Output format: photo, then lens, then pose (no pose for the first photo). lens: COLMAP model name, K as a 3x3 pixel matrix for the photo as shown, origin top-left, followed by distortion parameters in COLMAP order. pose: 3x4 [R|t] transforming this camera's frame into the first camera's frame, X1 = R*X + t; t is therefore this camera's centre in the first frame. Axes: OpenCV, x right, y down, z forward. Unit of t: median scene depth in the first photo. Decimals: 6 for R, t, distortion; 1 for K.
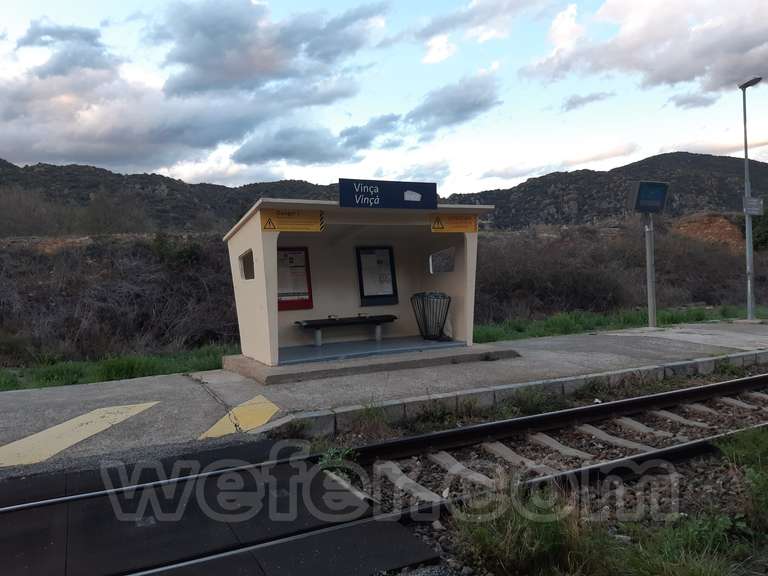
lens RADIAL K [[592.2, 0, 382.8], [0, 592.2, 289.1], [0, 0, 1]] dist [0.071473, 0.001628]
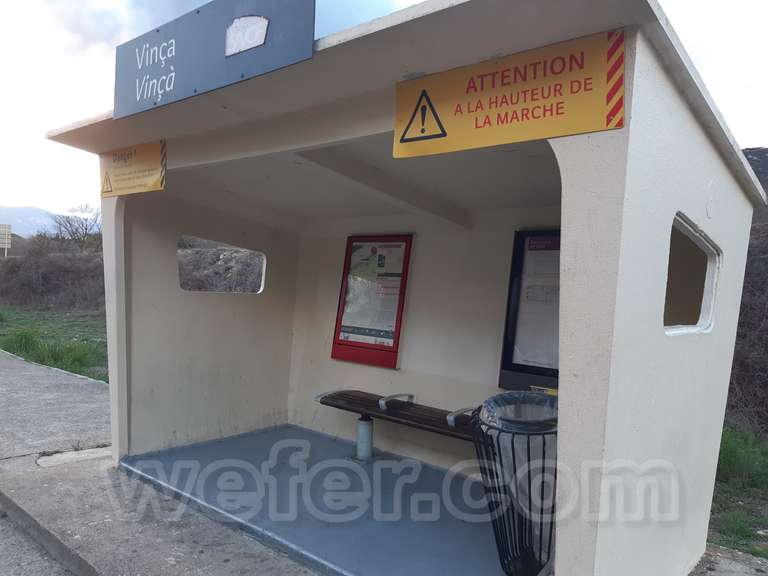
lens RADIAL K [[592.2, 0, 384.2], [0, 592.2, 286.8], [0, 0, 1]] dist [0.071473, 0.001628]
pose [[0.355088, 0.060283, -0.932887, 0.297444], [-0.068611, 0.996908, 0.038305, -0.046830], [0.932312, 0.050405, 0.358126, 0.837497]]
